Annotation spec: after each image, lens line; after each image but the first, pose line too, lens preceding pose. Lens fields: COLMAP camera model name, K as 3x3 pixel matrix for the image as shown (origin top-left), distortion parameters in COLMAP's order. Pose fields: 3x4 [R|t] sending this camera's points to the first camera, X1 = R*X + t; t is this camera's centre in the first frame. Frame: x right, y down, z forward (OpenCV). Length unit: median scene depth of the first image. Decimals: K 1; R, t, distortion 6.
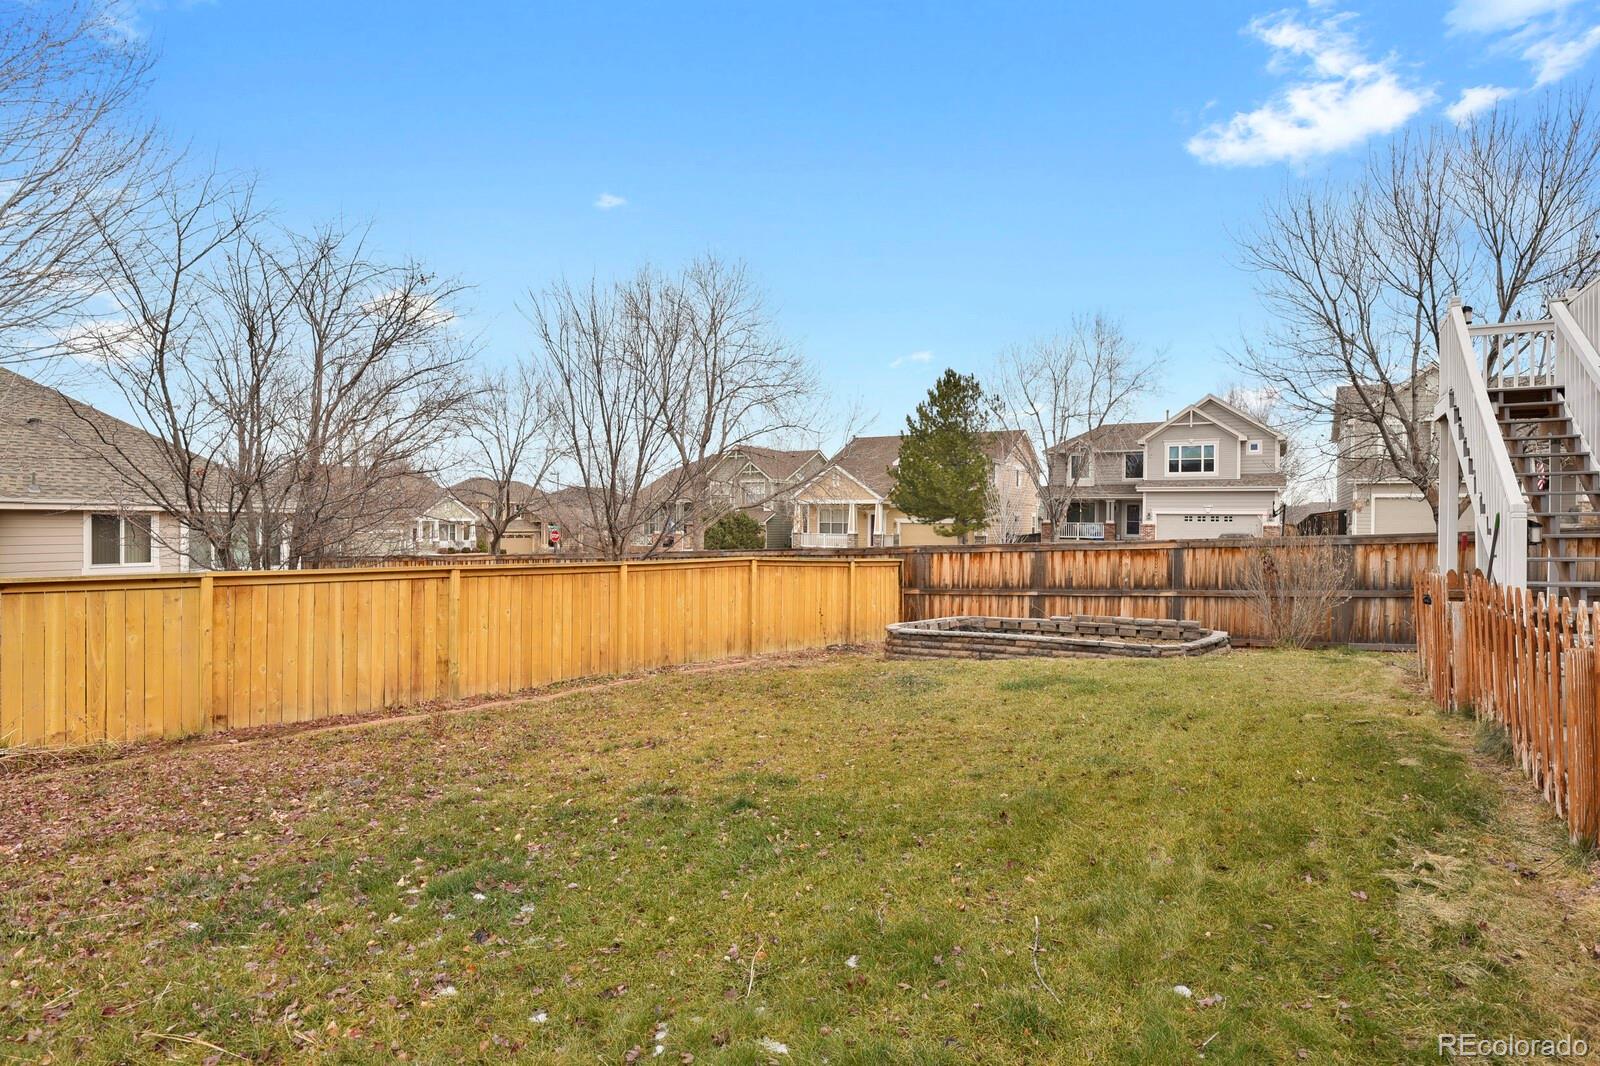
lens RADIAL K [[782.2, 0, 809.0], [0, 782.2, 529.3], [0, 0, 1]] dist [-0.025415, -0.001375]
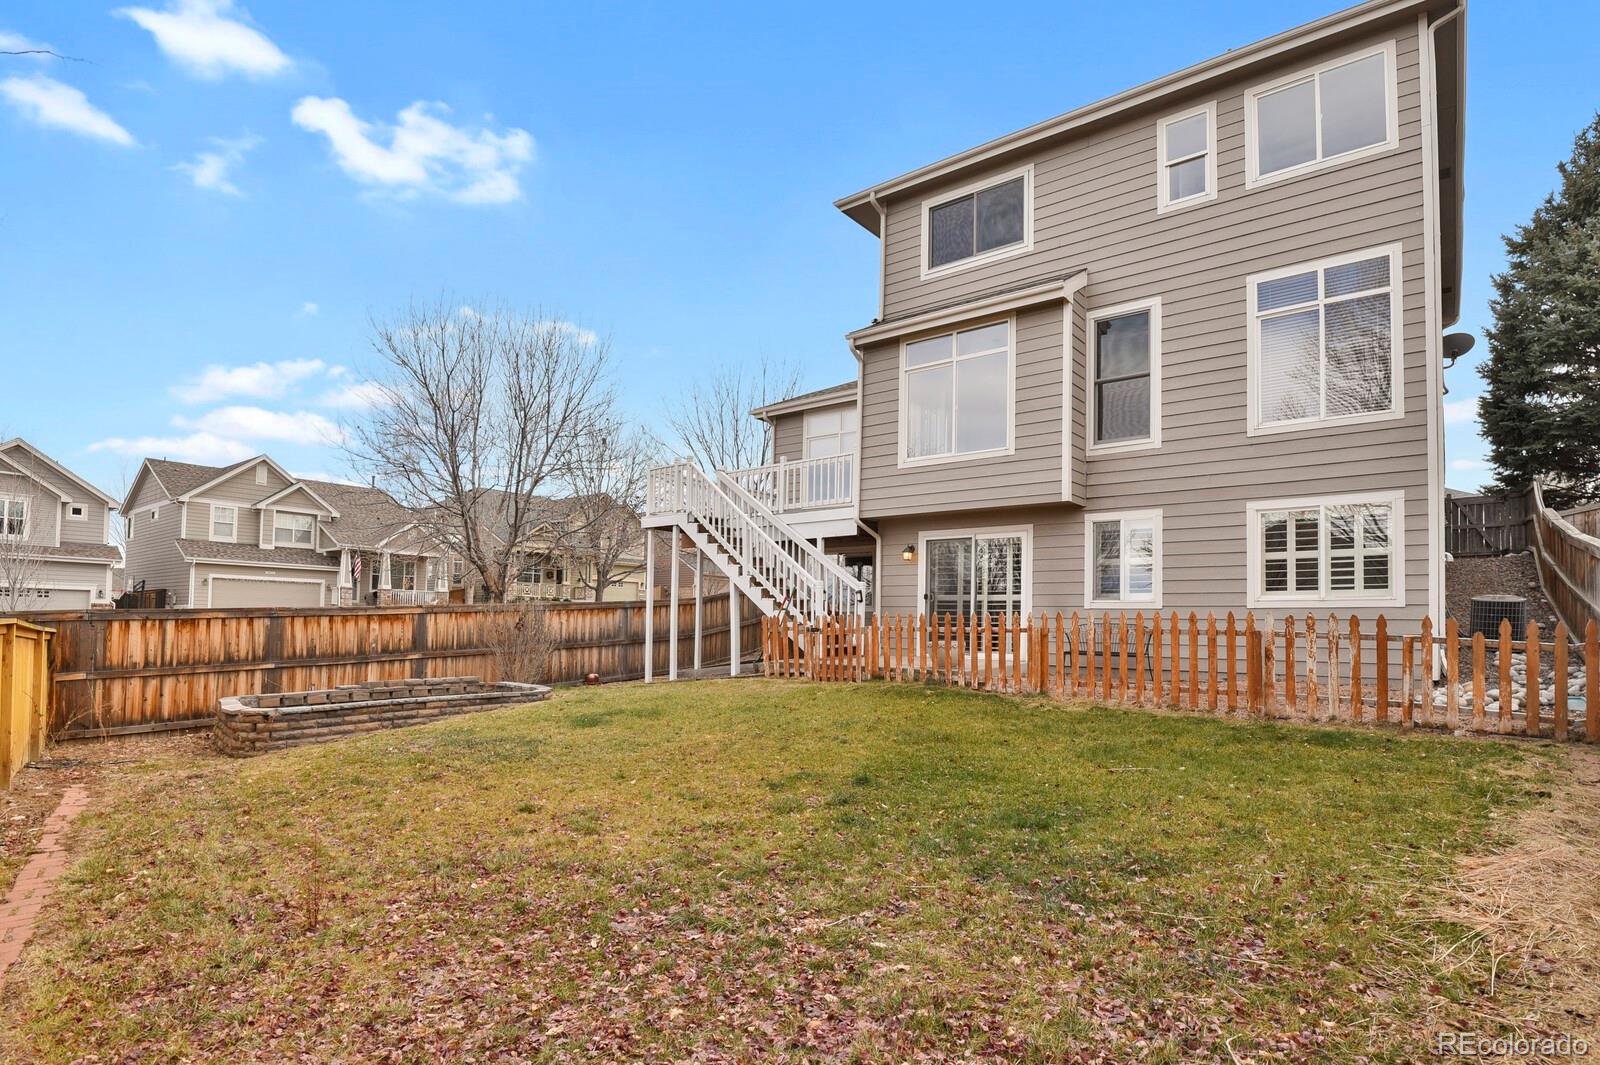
lens RADIAL K [[751.2, 0, 799.5], [0, 751.2, 613.2], [0, 0, 1]] dist [-0.000036, -0.000203]
pose [[0.213590, 0.005599, 0.976907, -0.406665], [-0.007559, 0.999963, -0.004078, 0.023400], [-0.976894, -0.006513, 0.213624, 0.258063]]
